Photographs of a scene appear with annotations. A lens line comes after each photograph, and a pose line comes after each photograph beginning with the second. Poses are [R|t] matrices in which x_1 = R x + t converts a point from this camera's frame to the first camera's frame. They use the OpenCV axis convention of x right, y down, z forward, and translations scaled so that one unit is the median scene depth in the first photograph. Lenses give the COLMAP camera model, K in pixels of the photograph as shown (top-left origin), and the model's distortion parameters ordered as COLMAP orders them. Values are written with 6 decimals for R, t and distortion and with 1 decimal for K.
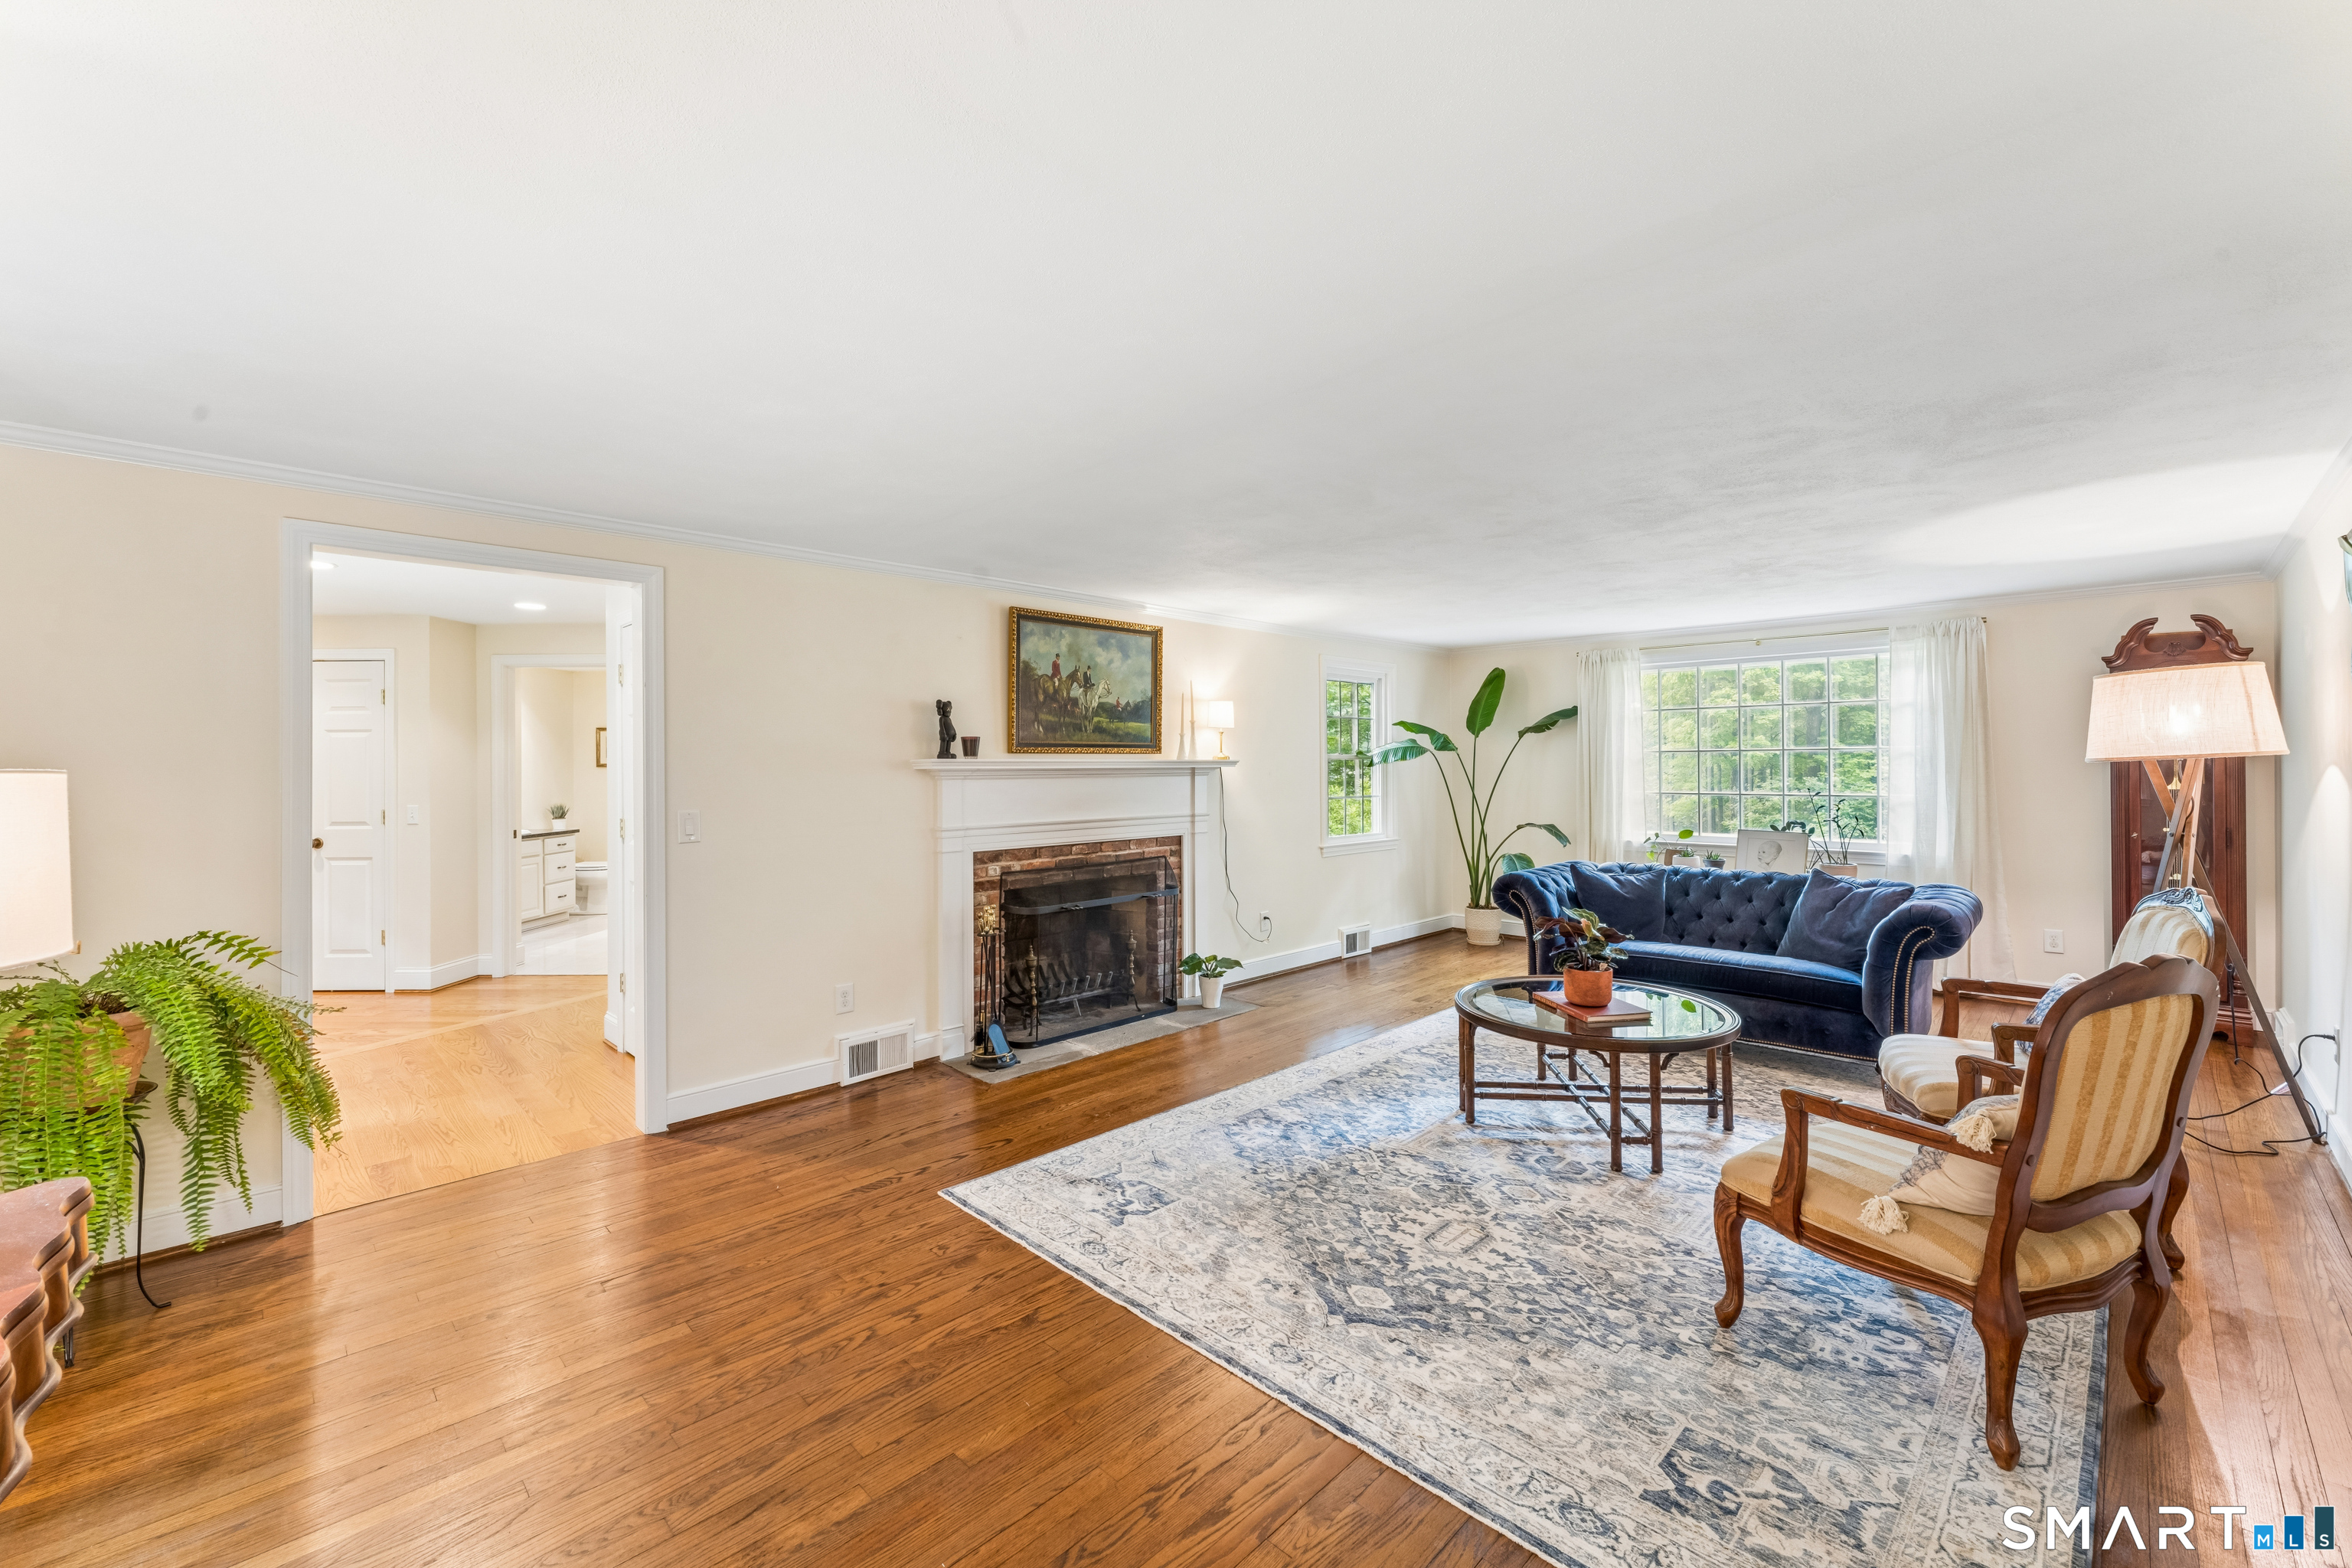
lens RADIAL K [[959.4, 0, 1180.5], [0, 959.4, 764.0], [0, 0, 1]] dist [-0.000889, -0.000119]
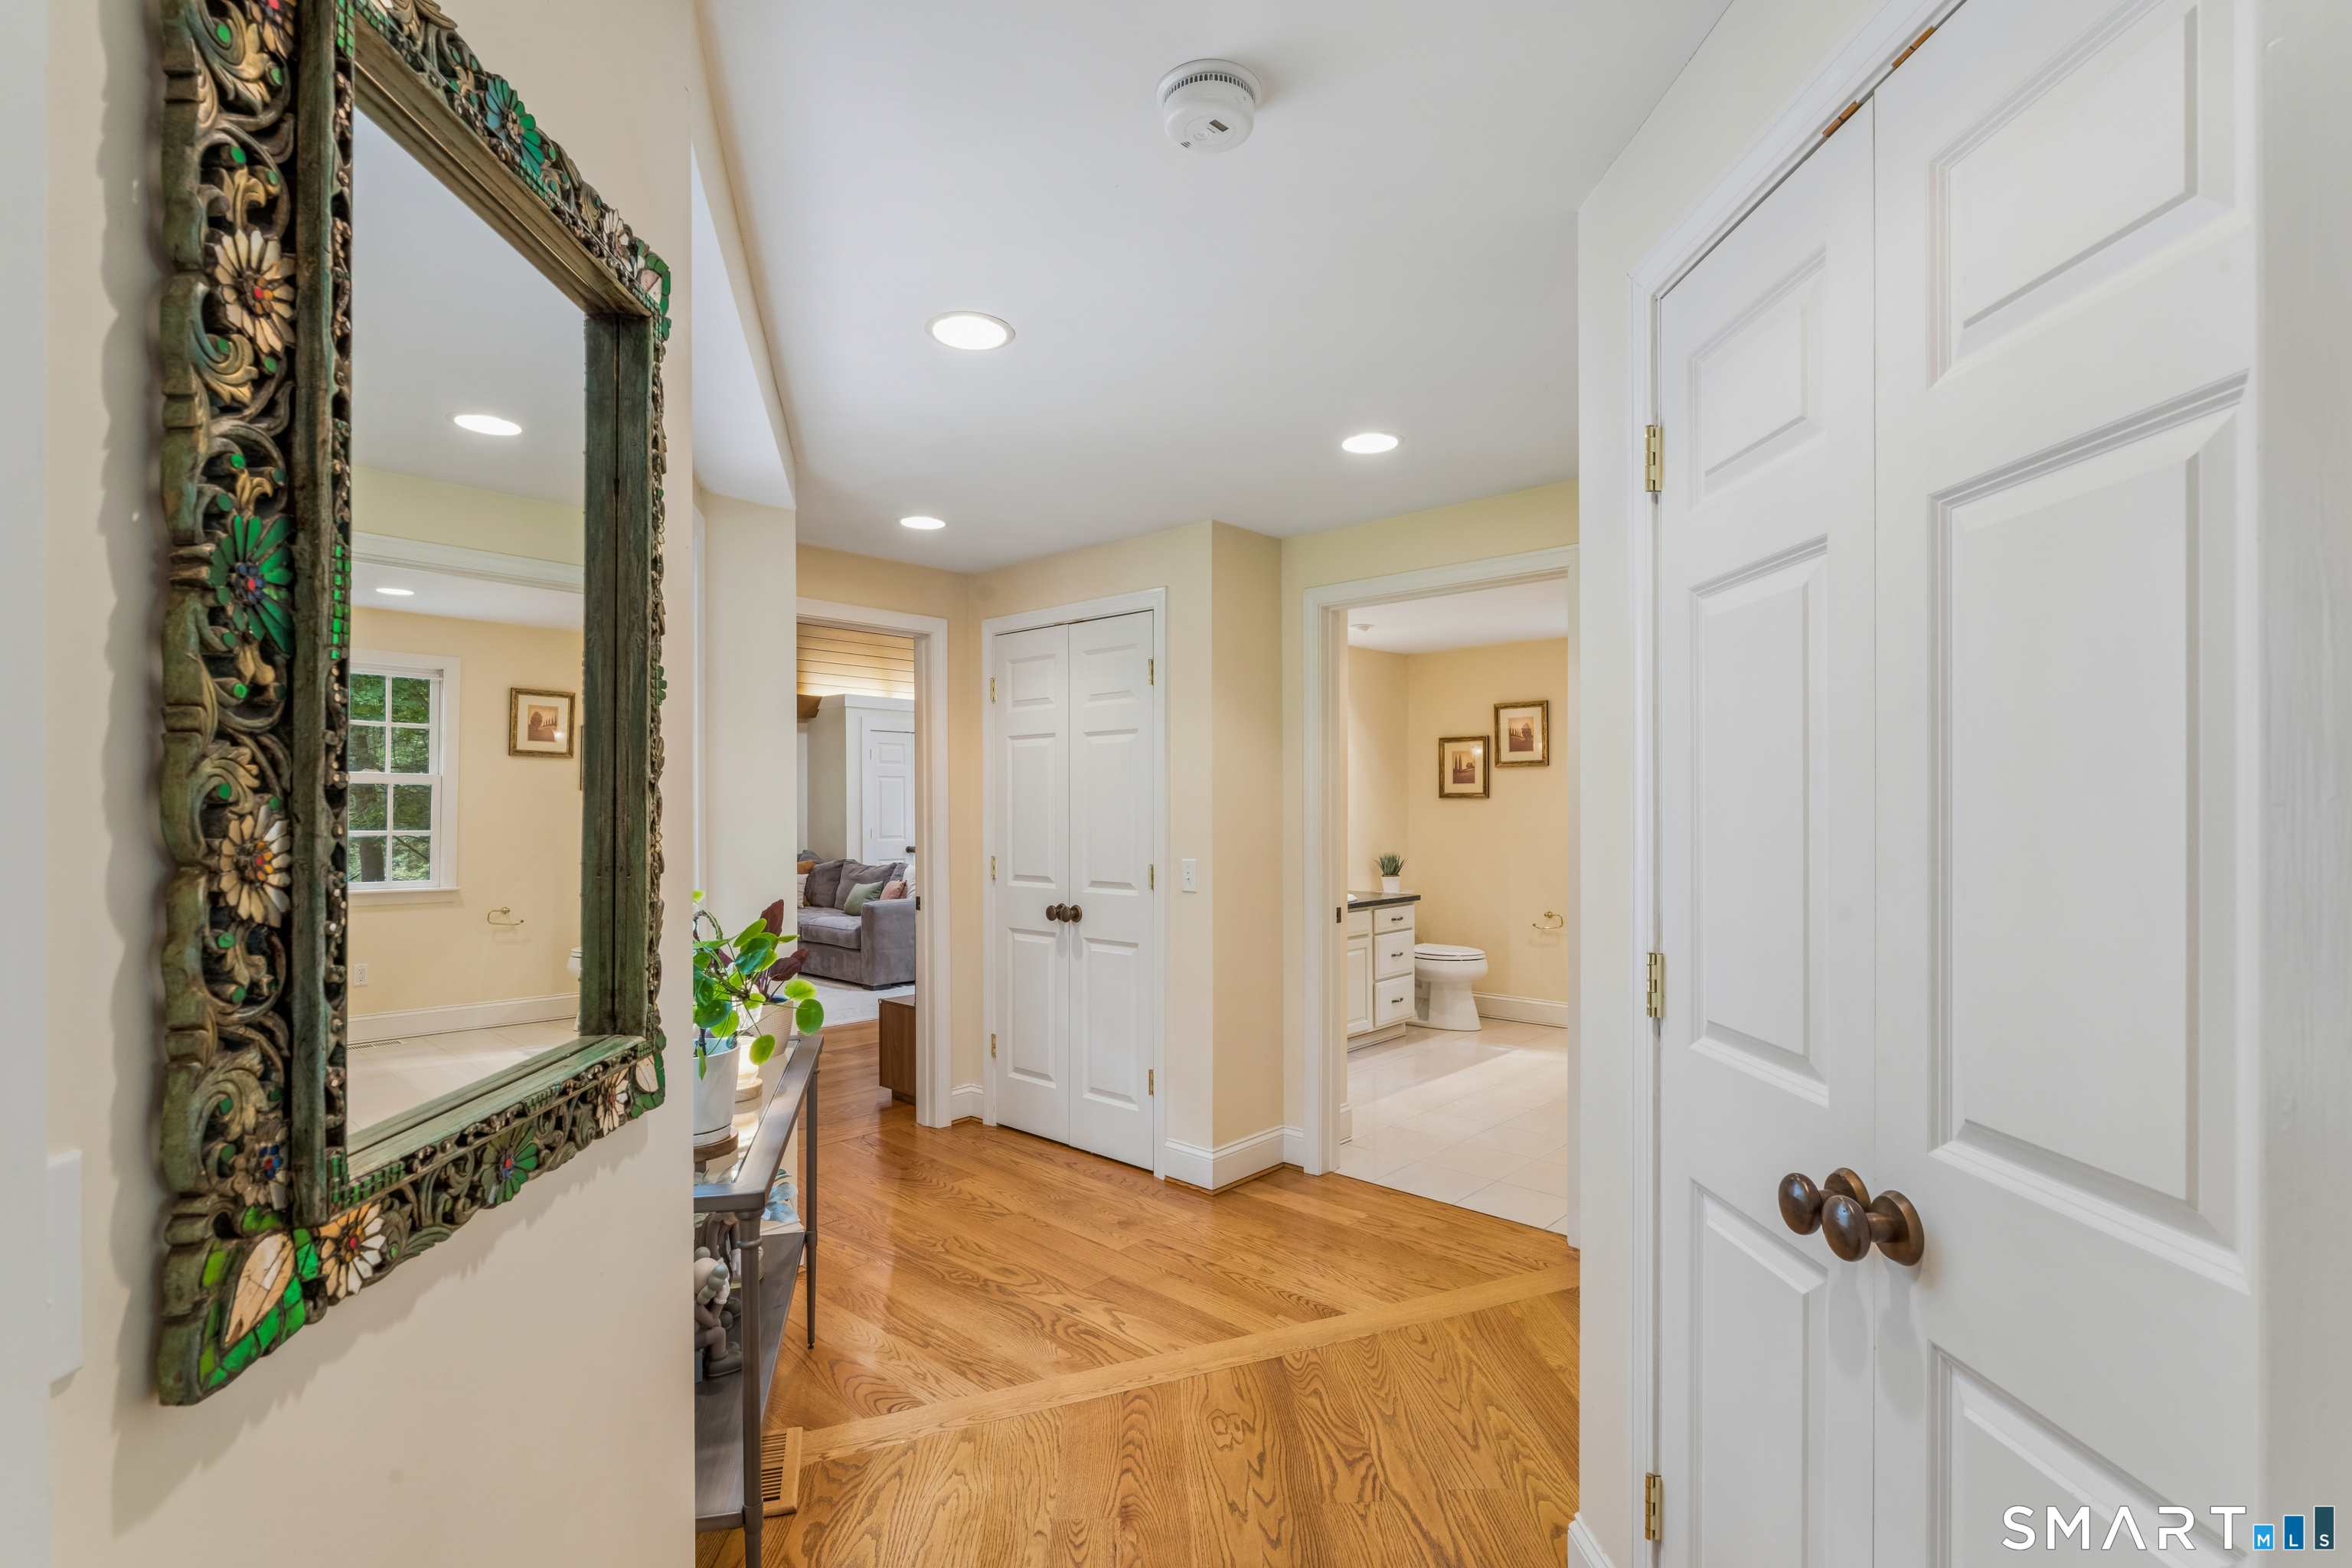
lens RADIAL K [[1067.4, 0, 1185.2], [0, 1067.4, 799.2], [0, 0, 1]] dist [-0.020818, -0.000239]
pose [[0.735400, -0.002914, -0.677627, -0.280901], [-0.000368, 0.999989, -0.004700, 0.008459], [0.677633, 0.003706, 0.735391, 0.400982]]
